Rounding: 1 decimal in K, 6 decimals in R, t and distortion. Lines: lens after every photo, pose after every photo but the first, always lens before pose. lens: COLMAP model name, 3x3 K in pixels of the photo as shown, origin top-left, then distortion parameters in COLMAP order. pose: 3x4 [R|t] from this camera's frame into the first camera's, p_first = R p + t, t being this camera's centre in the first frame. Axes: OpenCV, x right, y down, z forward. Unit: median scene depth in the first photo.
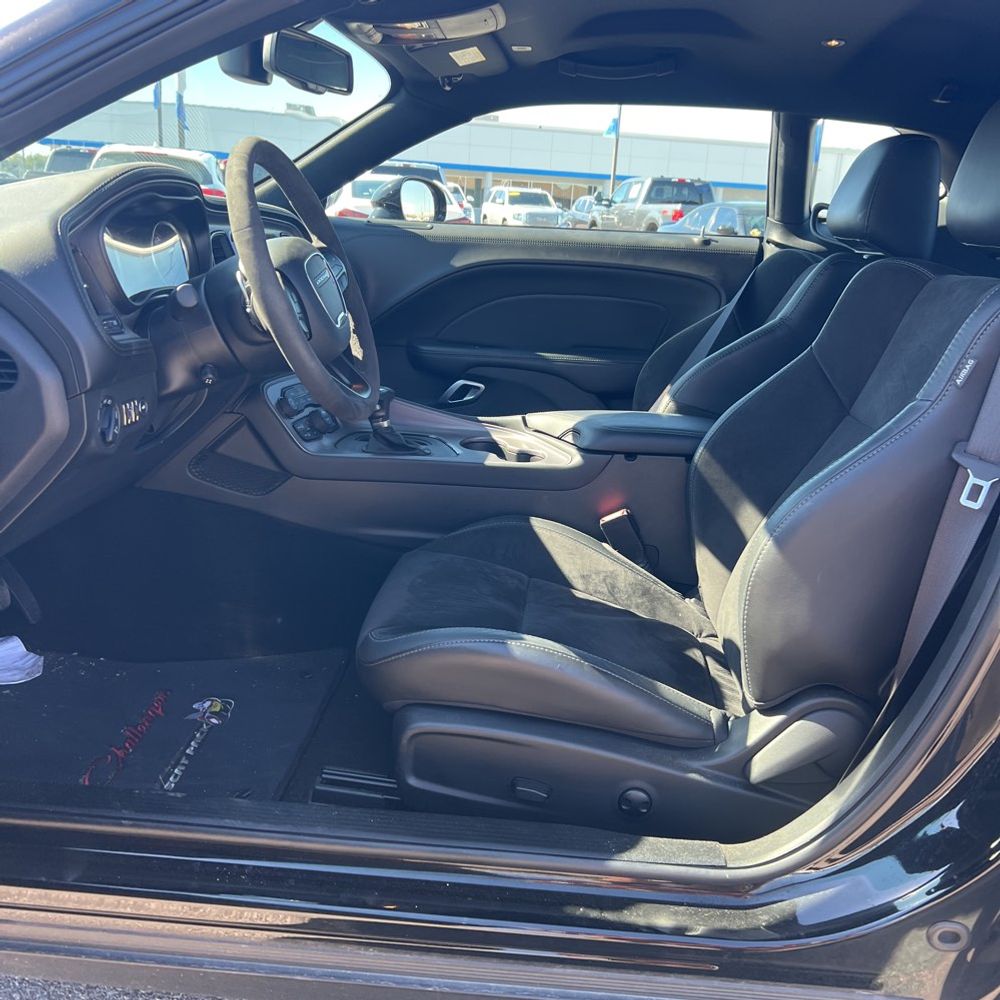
lens RADIAL K [[1009.7, 0, 501.9], [0, 1009.7, 518.2], [0, 0, 1]] dist [0.040904, -0.054864]
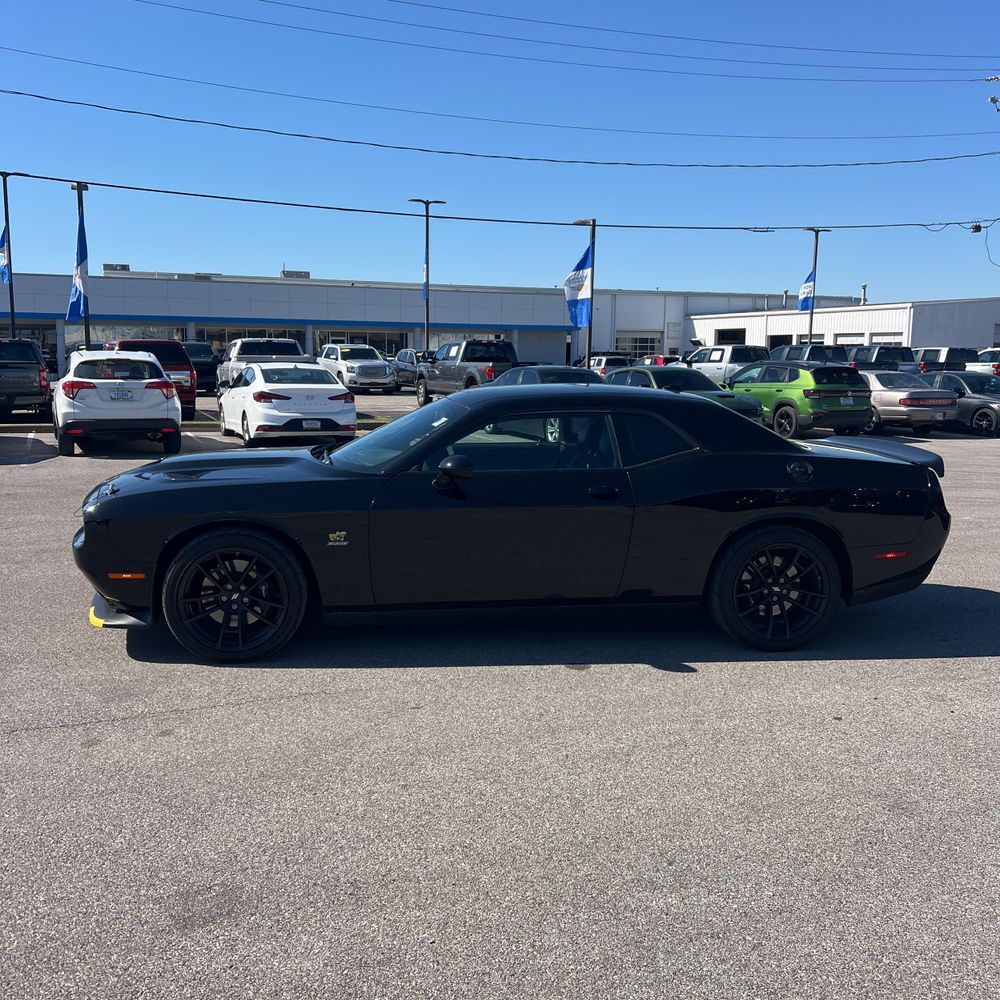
lens RADIAL K [[1006.9, 0, 481.2], [0, 1006.9, 496.9], [0, 0, 1]] dist [0.082140, -0.113771]
pose [[0.984354, -0.072013, 0.160815, -0.035582], [0.094486, 0.986084, -0.136784, 0.020570], [-0.148727, 0.149839, 0.977460, -0.142040]]
